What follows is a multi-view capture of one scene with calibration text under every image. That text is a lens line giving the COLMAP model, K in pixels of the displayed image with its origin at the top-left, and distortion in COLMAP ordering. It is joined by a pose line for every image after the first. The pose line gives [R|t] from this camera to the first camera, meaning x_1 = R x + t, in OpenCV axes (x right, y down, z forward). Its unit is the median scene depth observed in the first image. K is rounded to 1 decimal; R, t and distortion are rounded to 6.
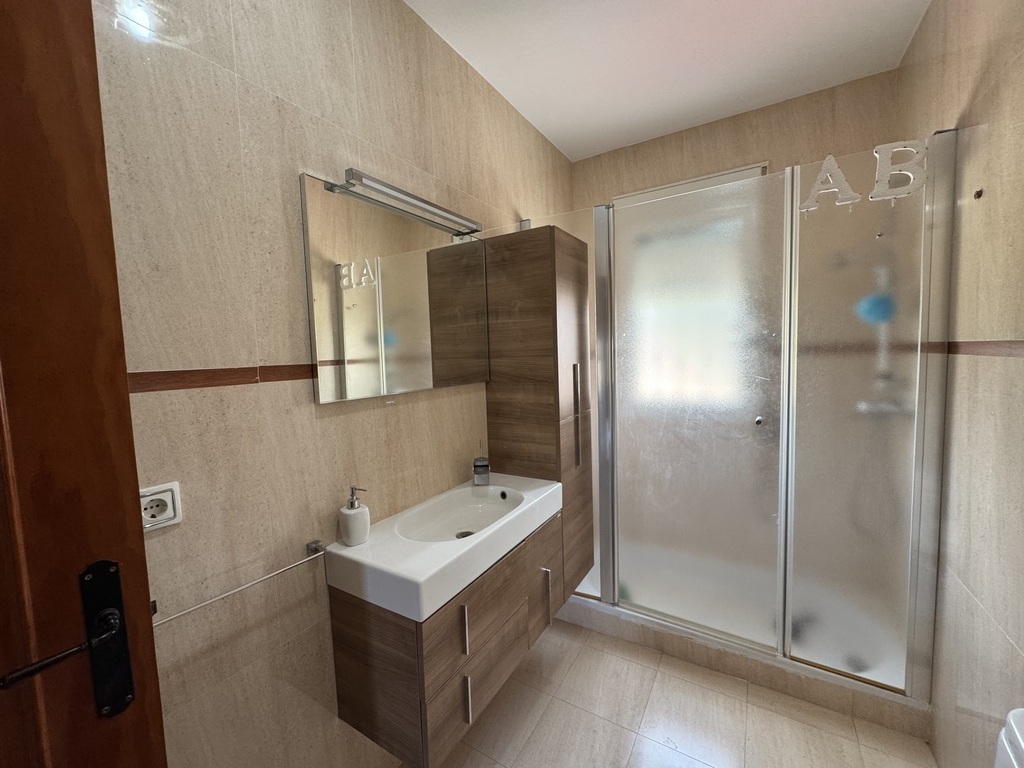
lens RADIAL K [[409.5, 0, 511.1], [0, 409.5, 384.3], [0, 0, 1]] dist [-0.000591, 0.000254]
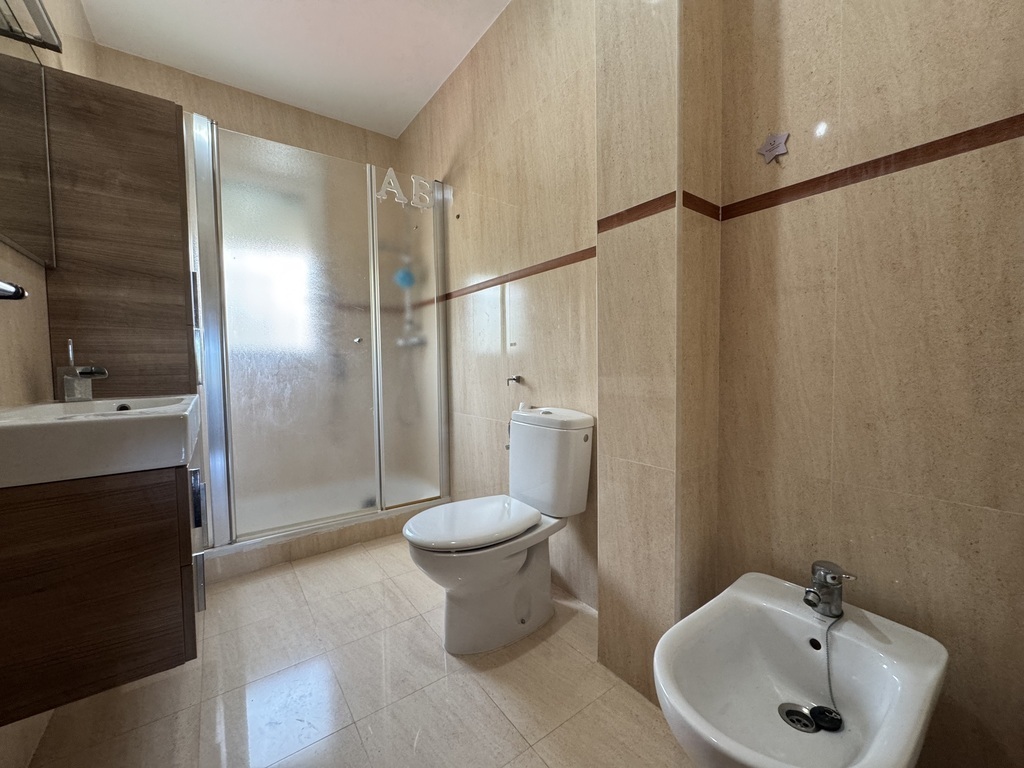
lens RADIAL K [[409.5, 0, 511.1], [0, 409.5, 384.3], [0, 0, 1]] dist [-0.000591, 0.000254]
pose [[0.387795, -0.017048, 0.921588, -0.423726], [0.072862, 0.997267, -0.012212, 0.270467], [-0.918861, 0.071884, 0.387978, 0.018580]]
